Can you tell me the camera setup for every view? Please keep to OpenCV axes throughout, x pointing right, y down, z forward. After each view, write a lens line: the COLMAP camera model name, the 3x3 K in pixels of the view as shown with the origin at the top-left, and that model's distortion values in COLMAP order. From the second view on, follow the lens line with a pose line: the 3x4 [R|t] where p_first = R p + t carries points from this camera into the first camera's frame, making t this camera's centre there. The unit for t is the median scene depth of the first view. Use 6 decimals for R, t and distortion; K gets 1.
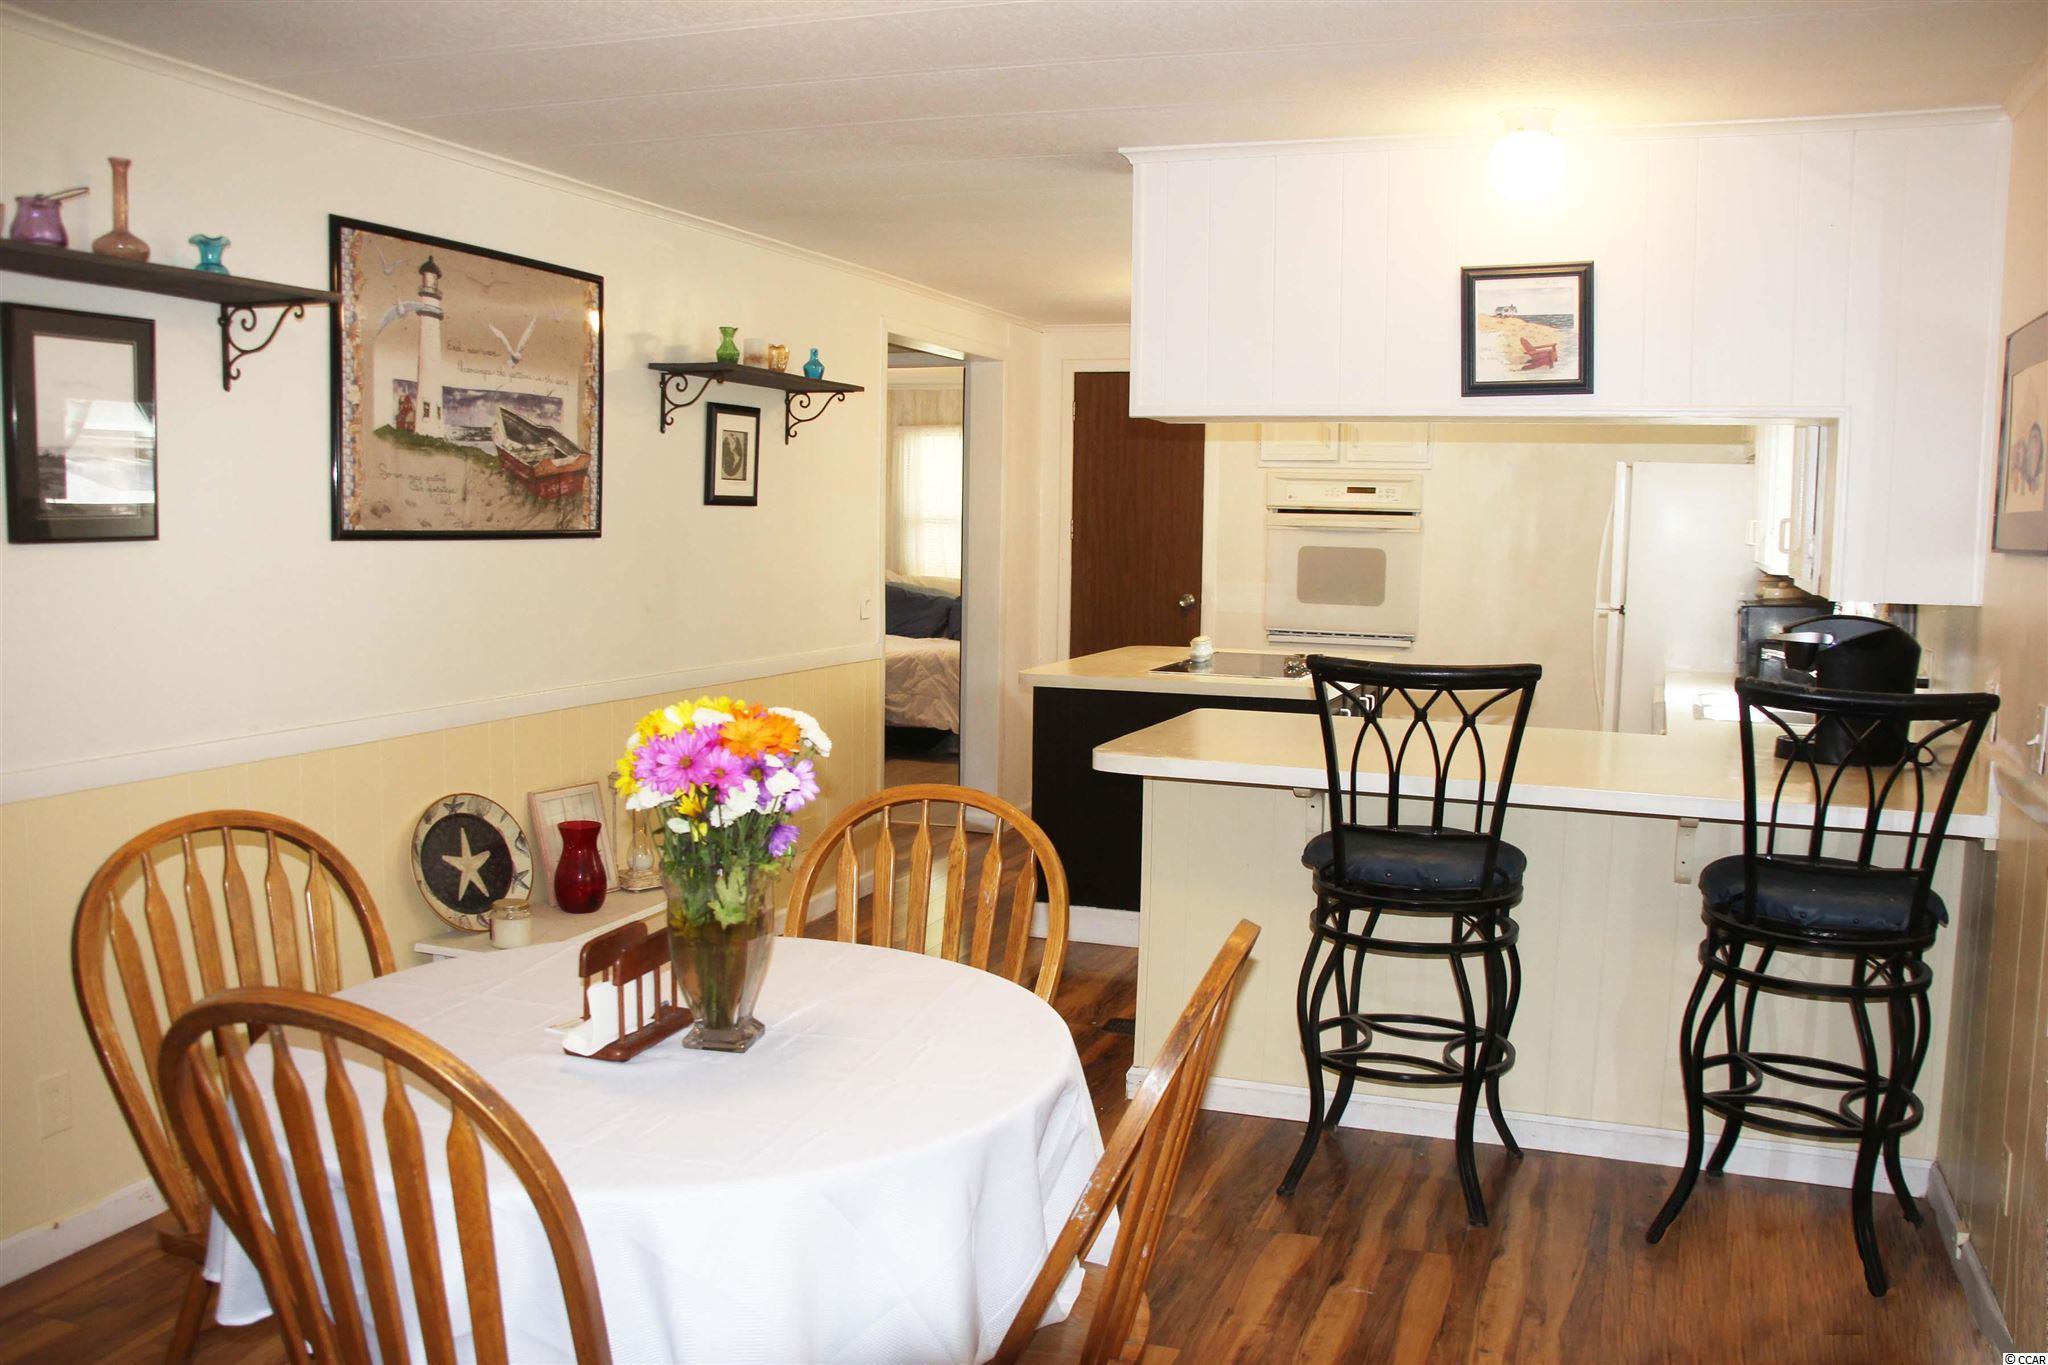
lens RADIAL K [[1774.2, 0, 934.8], [0, 1774.2, 684.2], [0, 0, 1]] dist [-0.008457, 0.002043]
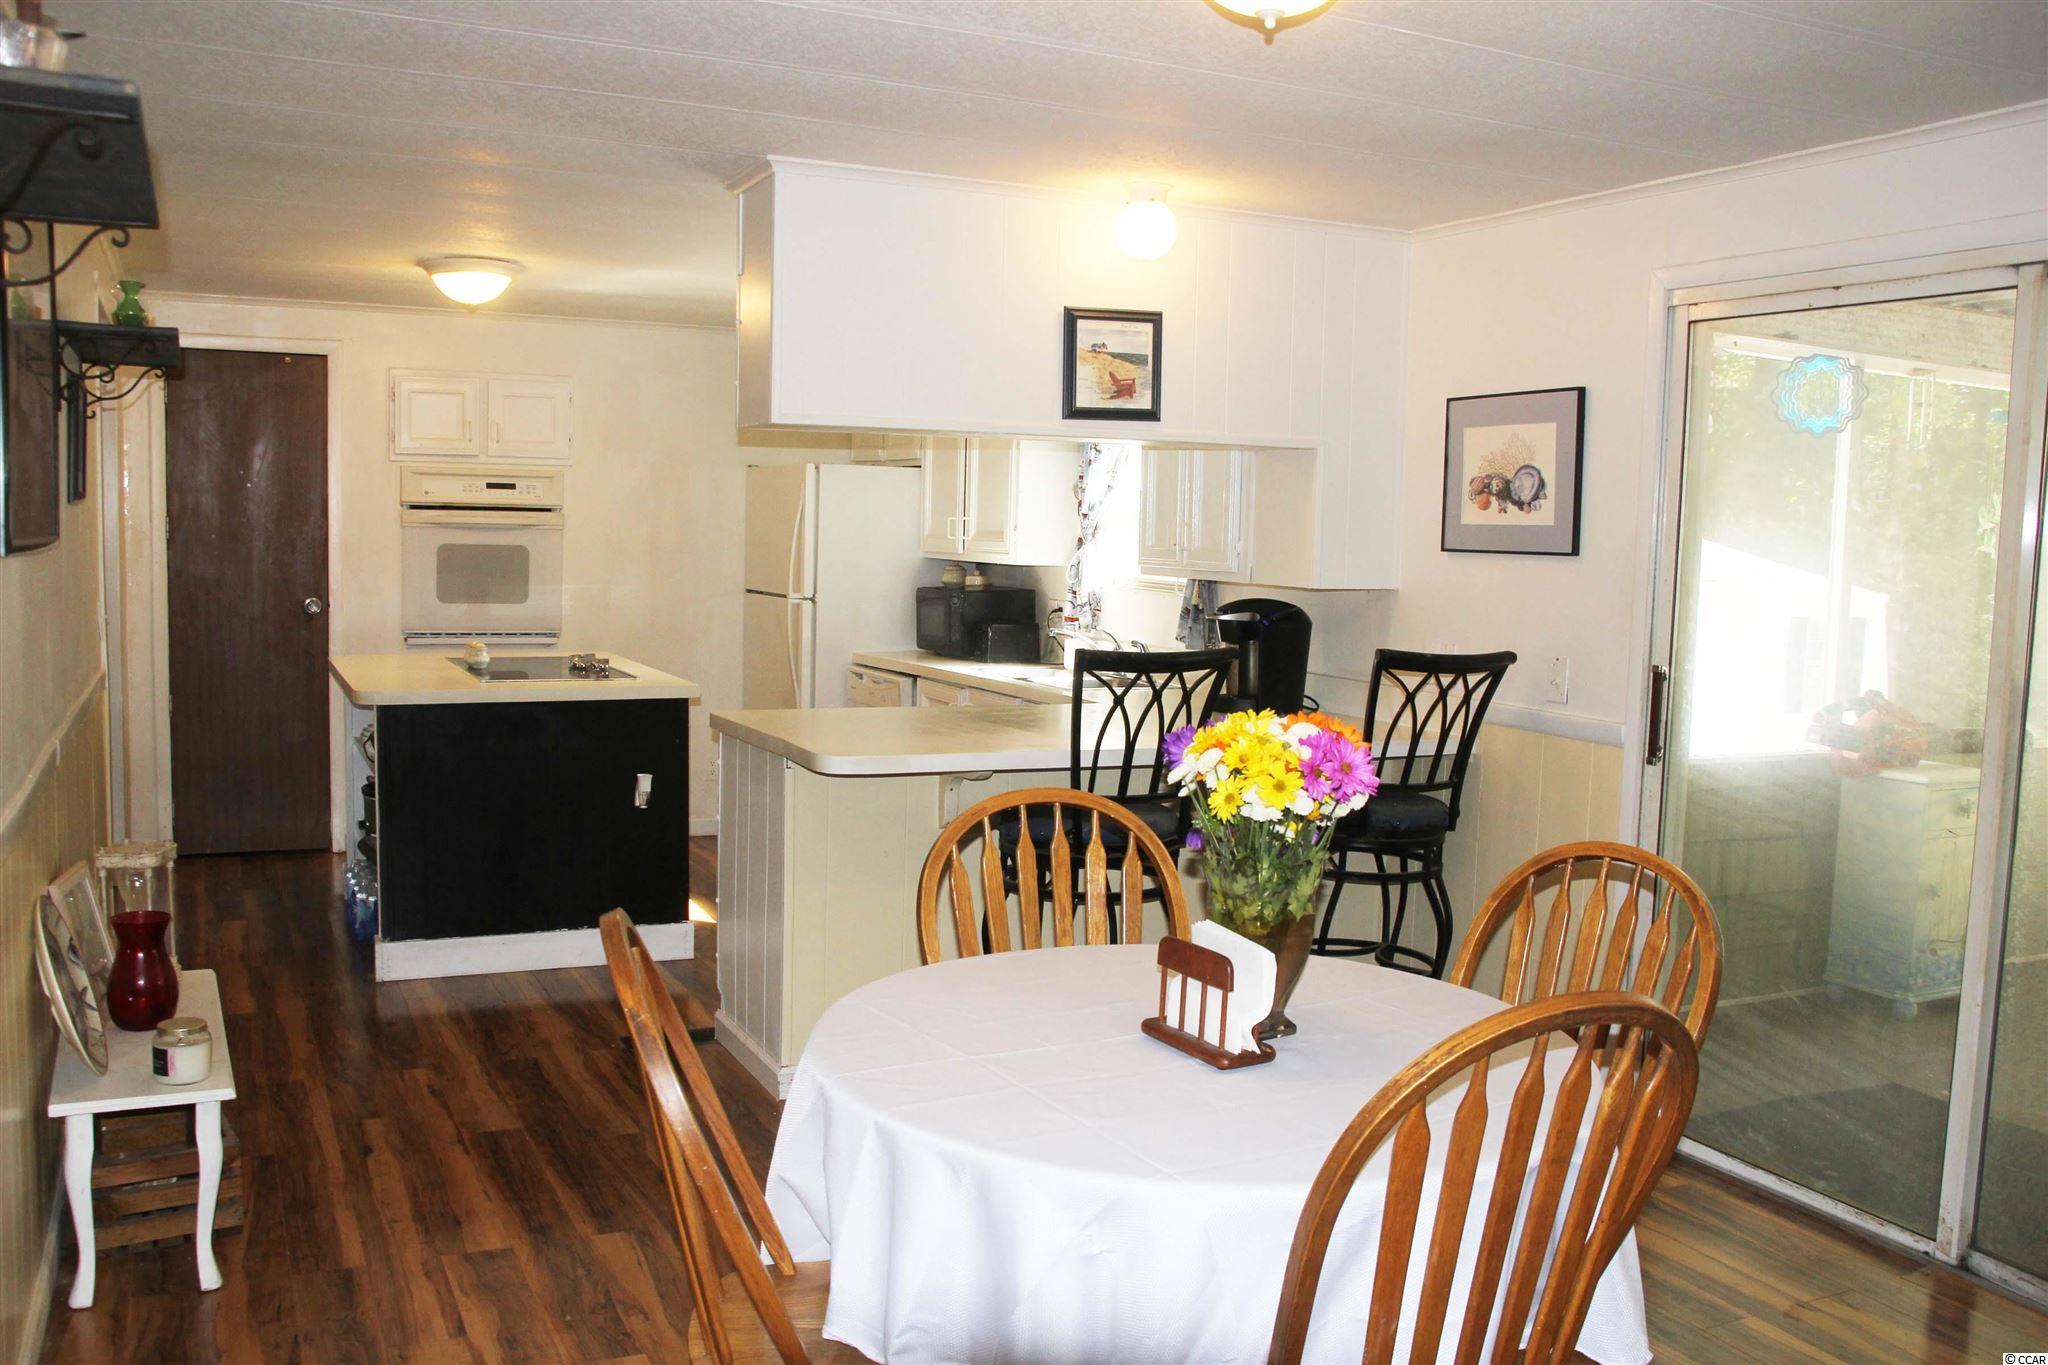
lens RADIAL K [[1774.2, 0, 934.8], [0, 1774.2, 684.2], [0, 0, 1]] dist [-0.008457, 0.002043]
pose [[0.714999, -0.067051, 0.695902, -0.580667], [0.060842, 0.997581, 0.033607, -0.034416], [-0.696473, 0.018311, 0.717350, 0.237170]]
